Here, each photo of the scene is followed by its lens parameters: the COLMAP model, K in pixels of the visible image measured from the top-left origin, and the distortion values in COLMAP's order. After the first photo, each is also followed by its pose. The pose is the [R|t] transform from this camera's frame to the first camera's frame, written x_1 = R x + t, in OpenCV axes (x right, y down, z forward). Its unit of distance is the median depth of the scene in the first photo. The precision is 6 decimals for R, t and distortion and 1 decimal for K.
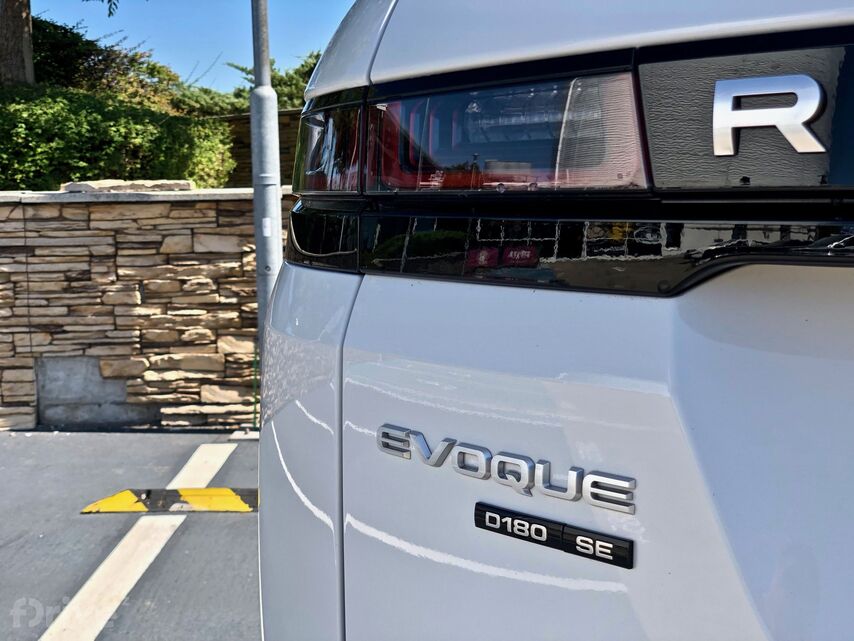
lens RADIAL K [[1250.9, 0, 427.0], [0, 1250.9, 320.5], [0, 0, 1]] dist [-0.015094, -0.028638]
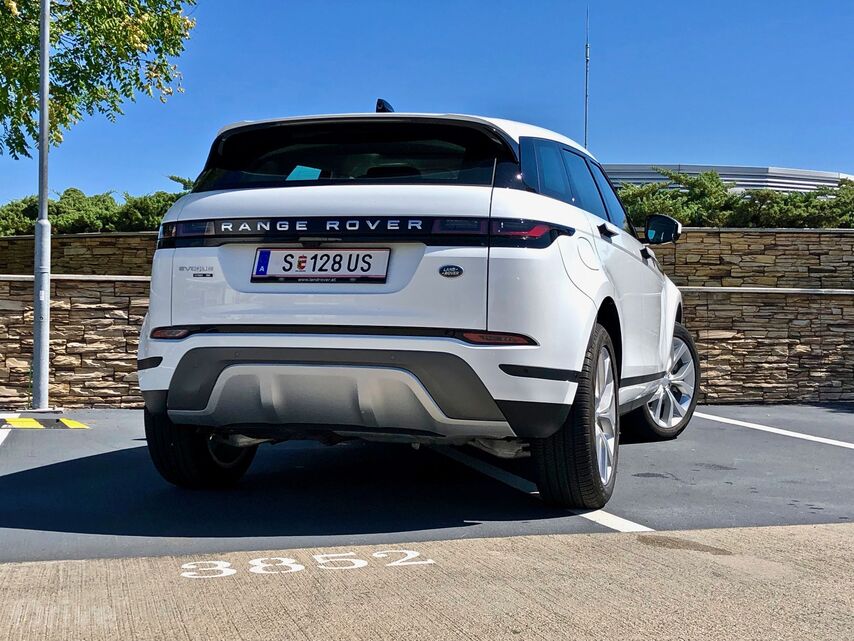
lens RADIAL K [[1294.7, 0, 427.0], [0, 1294.7, 320.5], [0, 0, 1]] dist [0.030463, 0.039819]
pose [[0.962113, 0.038068, 0.269979, -0.094524], [-0.004942, 0.992477, -0.122331, 0.182594], [-0.272605, 0.116362, 0.955064, -0.917567]]
